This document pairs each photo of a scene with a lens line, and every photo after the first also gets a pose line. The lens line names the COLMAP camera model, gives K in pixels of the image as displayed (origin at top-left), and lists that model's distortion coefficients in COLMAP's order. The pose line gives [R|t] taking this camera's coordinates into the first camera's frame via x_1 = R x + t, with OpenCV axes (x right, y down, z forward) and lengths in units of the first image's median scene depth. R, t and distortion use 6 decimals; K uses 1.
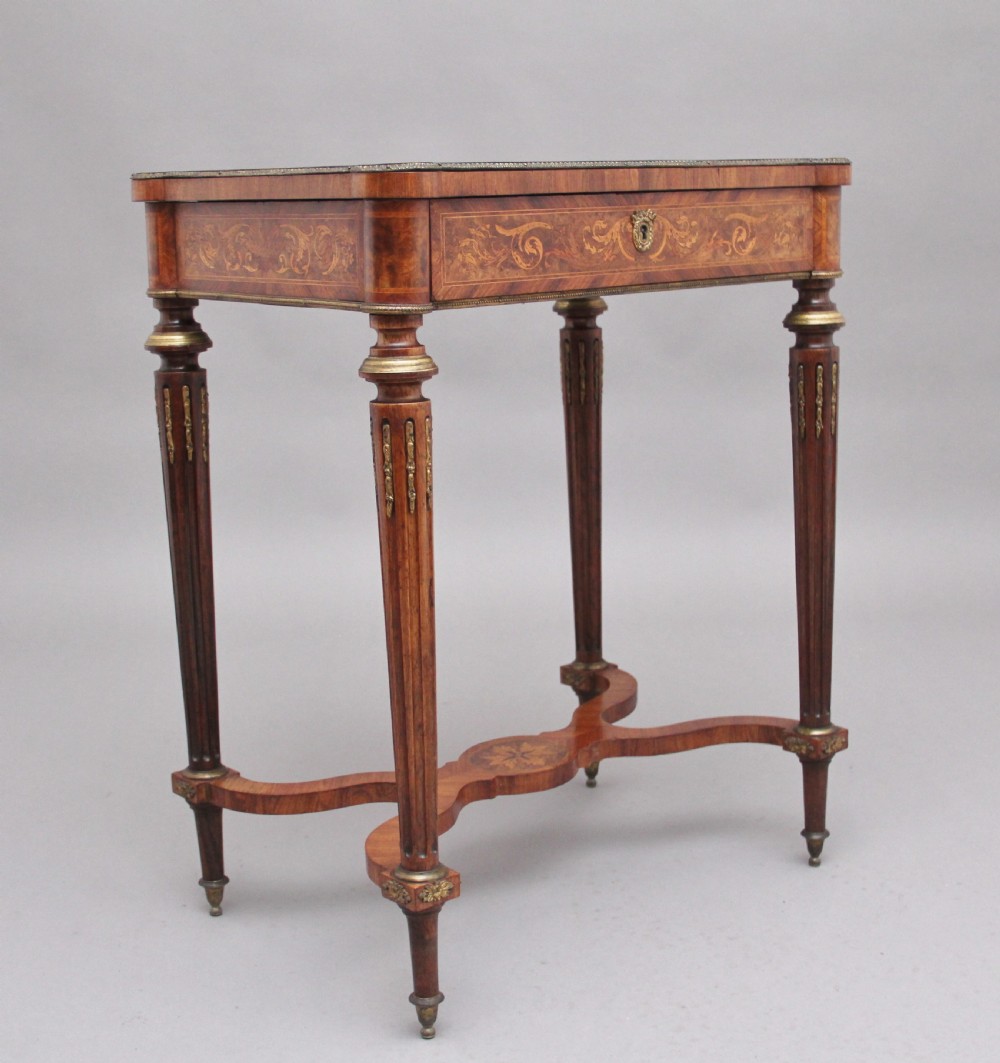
lens RADIAL K [[1694.8, 0, 526.1], [0, 1694.8, 487.7], [0, 0, 1]] dist [-0.044425, 0.000000]
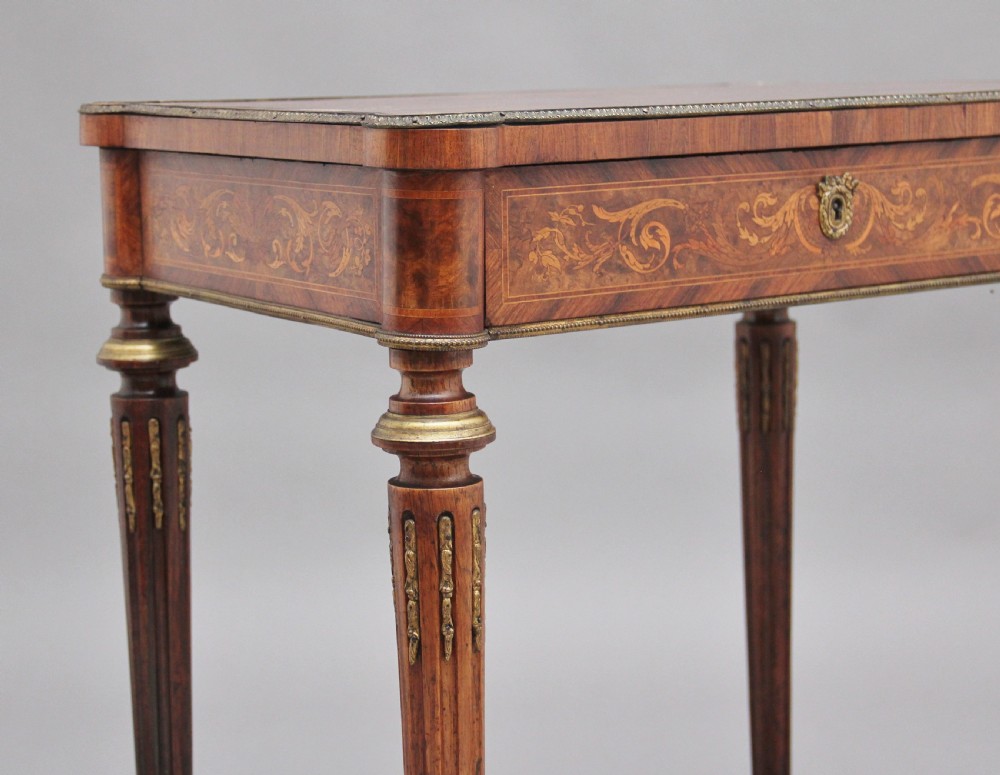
lens RADIAL K [[2079.1, 0, 535.4], [0, 2079.1, 361.5], [0, 0, 1]] dist [0.226020, 0.000000]
pose [[0.993367, 0.022073, -0.112851, 0.046648], [-0.025390, 0.999284, -0.028041, -0.067746], [0.112151, 0.030720, 0.993216, 0.198016]]
